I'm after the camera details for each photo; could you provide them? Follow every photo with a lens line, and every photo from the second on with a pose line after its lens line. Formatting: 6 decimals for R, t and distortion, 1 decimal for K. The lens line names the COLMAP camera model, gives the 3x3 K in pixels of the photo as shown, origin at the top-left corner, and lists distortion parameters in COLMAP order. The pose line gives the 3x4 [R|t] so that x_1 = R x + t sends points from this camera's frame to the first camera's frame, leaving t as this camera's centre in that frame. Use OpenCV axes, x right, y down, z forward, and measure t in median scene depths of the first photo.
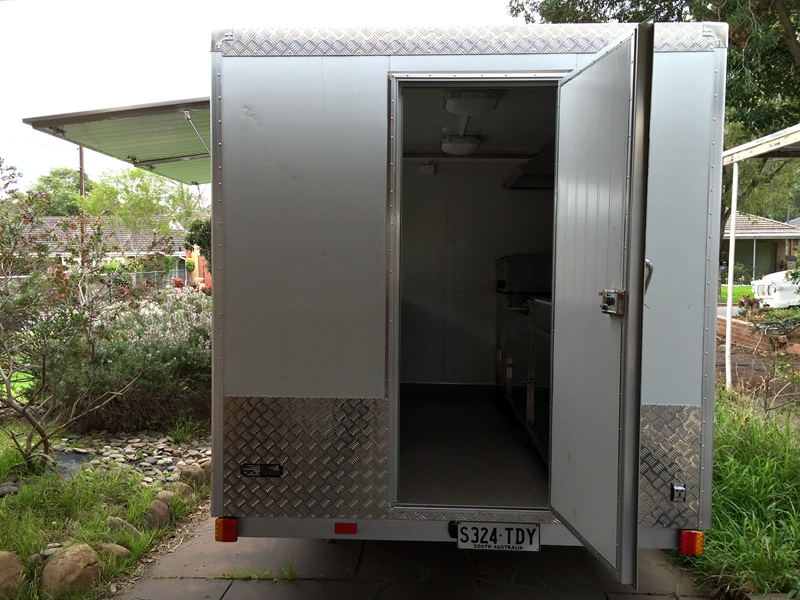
lens RADIAL K [[675.6, 0, 400.2], [0, 675.6, 299.7], [0, 0, 1]] dist [0.060073, -0.021188]
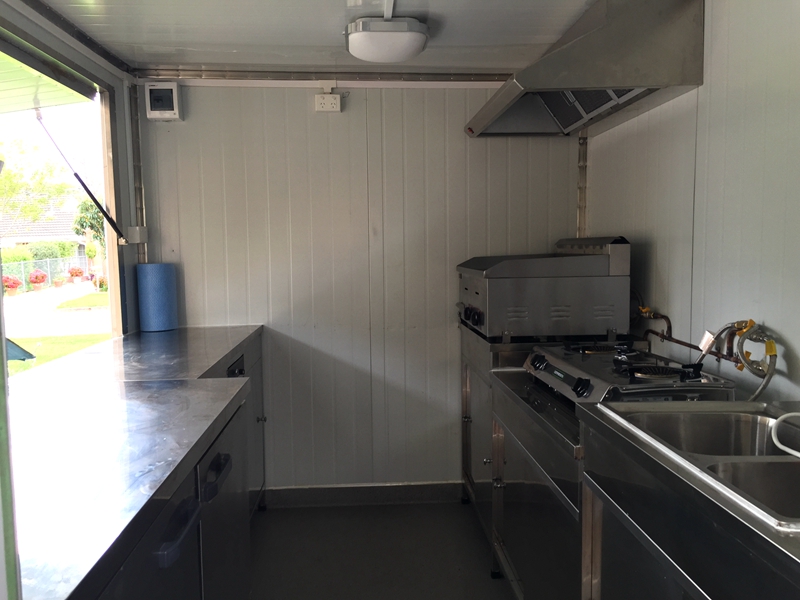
lens RADIAL K [[675.6, 0, 399.3], [0, 675.6, 300.9], [0, 0, 1]] dist [0.060073, -0.021188]
pose [[0.994456, -0.035796, 0.098874, 0.037361], [0.032067, 0.998723, 0.039052, -0.052412], [-0.100145, -0.035665, 0.994333, 0.444455]]
